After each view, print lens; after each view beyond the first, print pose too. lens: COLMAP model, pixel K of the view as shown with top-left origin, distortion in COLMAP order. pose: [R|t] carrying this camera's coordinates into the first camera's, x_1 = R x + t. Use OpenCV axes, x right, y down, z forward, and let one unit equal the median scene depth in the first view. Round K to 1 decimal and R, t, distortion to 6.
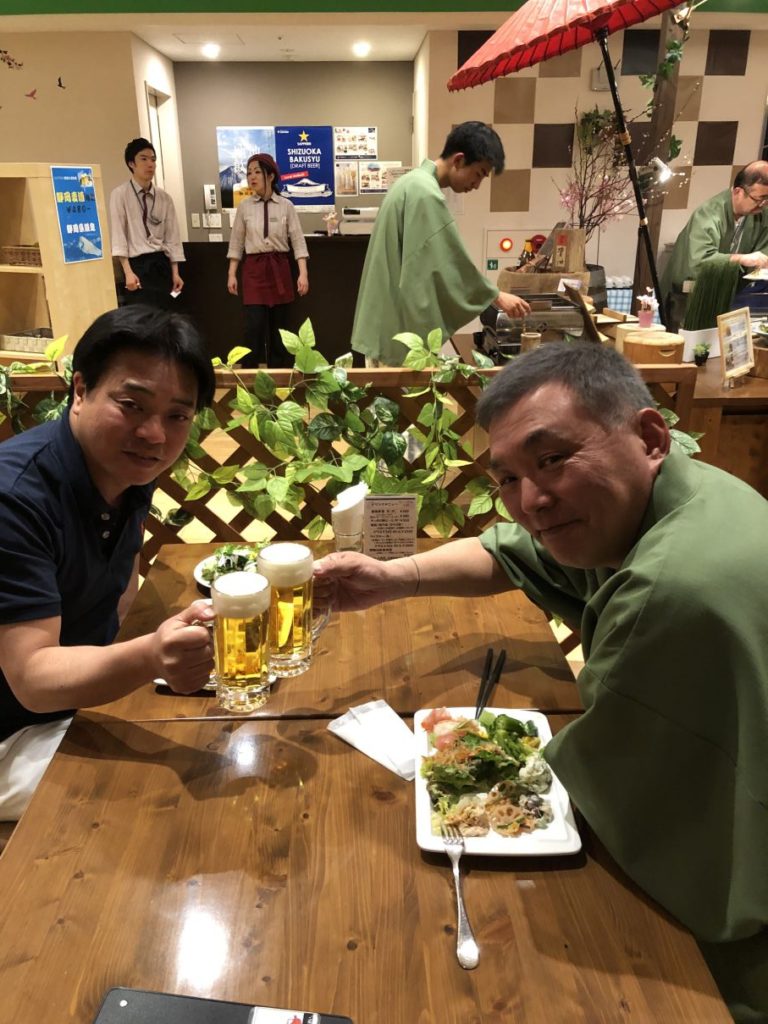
lens RADIAL K [[842.9, 0, 384.4], [0, 842.9, 513.7], [0, 0, 1]] dist [-0.009274, -0.012109]
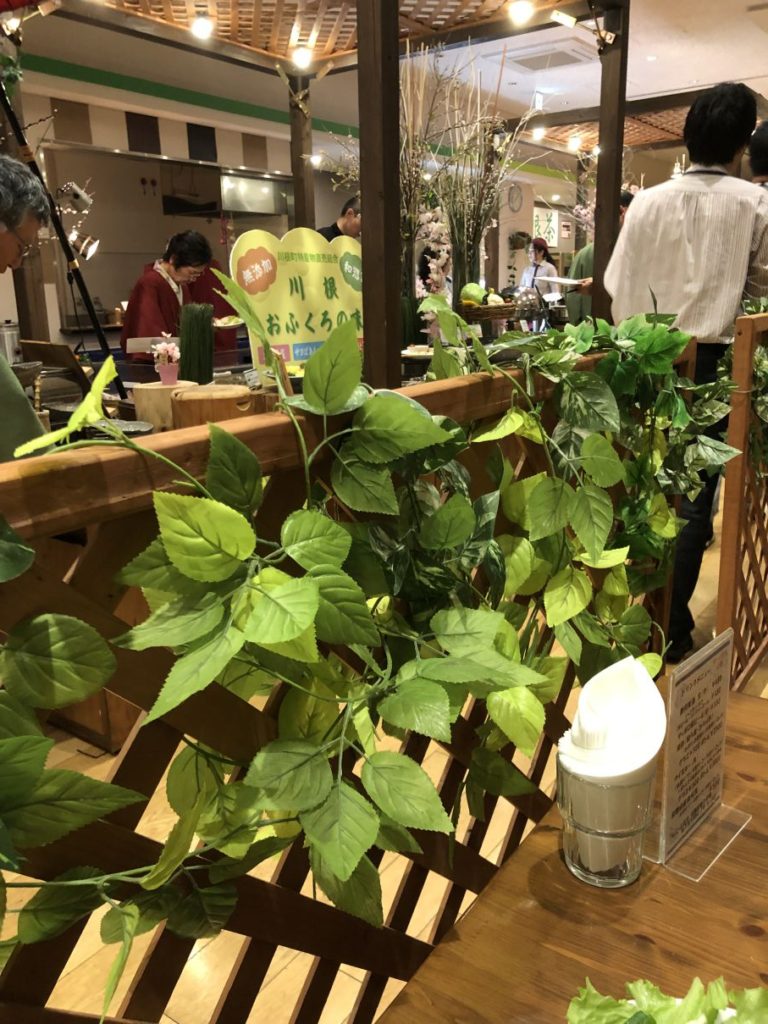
lens RADIAL K [[842.9, 0, 384.3], [0, 842.9, 508.6], [0, 0, 1]] dist [-0.009274, -0.012109]
pose [[0.606034, -0.204886, 0.768599, -0.188045], [0.307077, 0.951615, 0.011545, -0.073367], [-0.733776, 0.229023, 0.639626, 0.444769]]
